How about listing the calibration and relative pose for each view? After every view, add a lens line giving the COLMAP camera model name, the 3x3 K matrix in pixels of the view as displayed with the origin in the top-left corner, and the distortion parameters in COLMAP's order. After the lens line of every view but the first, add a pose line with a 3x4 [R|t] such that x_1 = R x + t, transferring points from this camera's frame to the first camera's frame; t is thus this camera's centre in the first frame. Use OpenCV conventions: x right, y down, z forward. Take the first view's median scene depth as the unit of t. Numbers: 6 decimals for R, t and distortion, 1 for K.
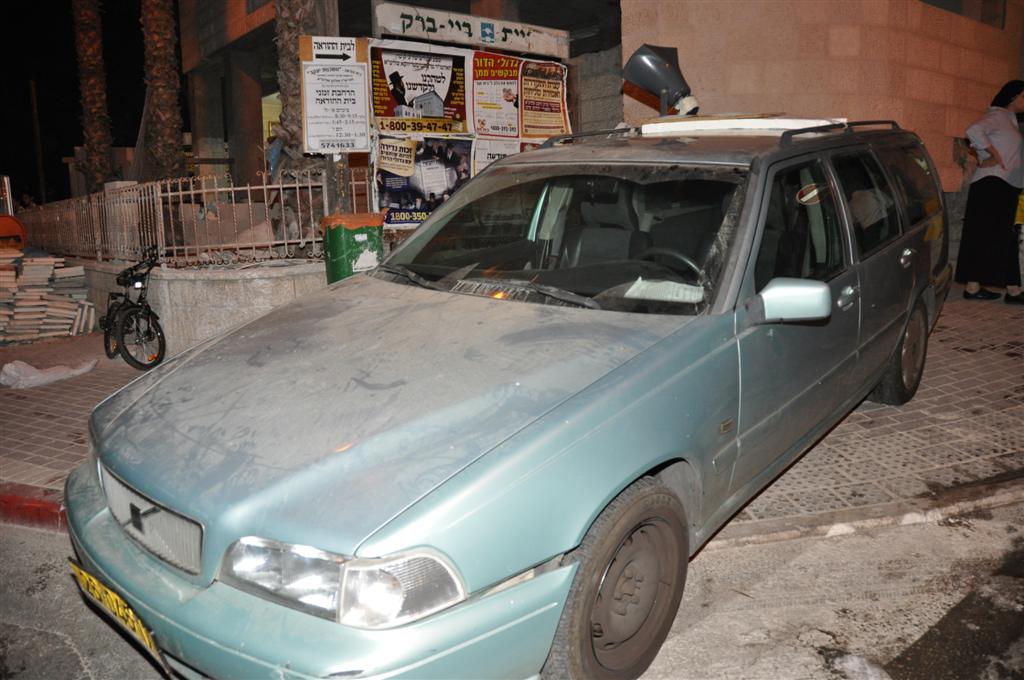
lens RADIAL K [[832.5, 0, 511.0], [0, 832.5, 348.4], [0, 0, 1]] dist [-0.140999, 0.092170]
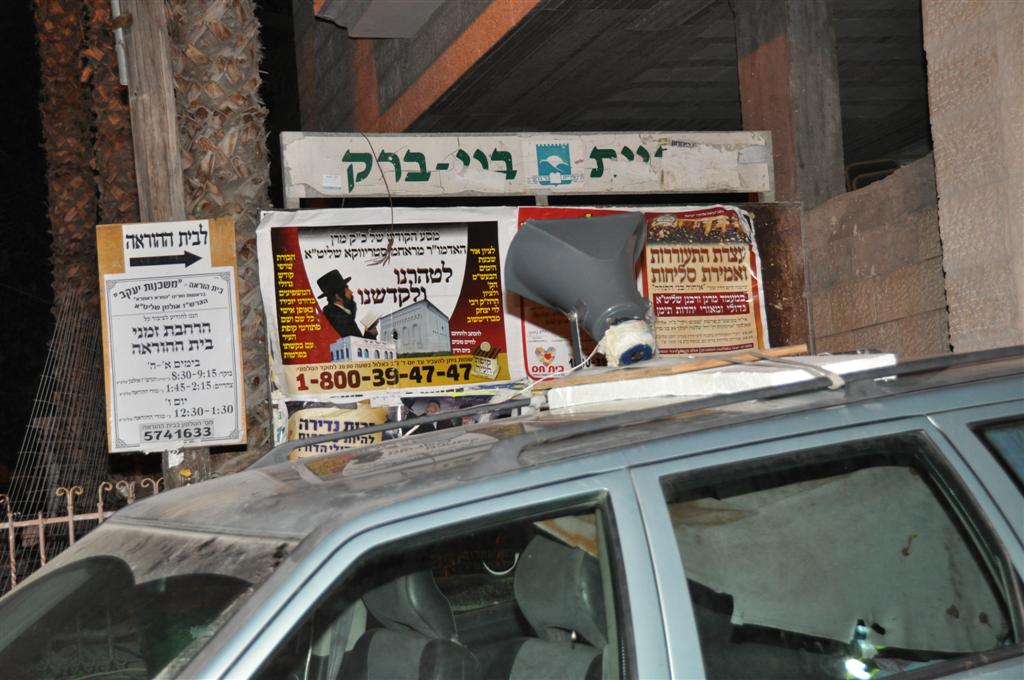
lens RADIAL K [[1904.5, 0, 513.3], [0, 1904.5, 347.9], [0, 0, 1]] dist [0.378957, 0.000000]
pose [[0.917213, -0.067535, -0.392630, 0.395535], [-0.020958, 0.975983, -0.216836, -0.045061], [0.397845, 0.207113, 0.893769, 0.025589]]
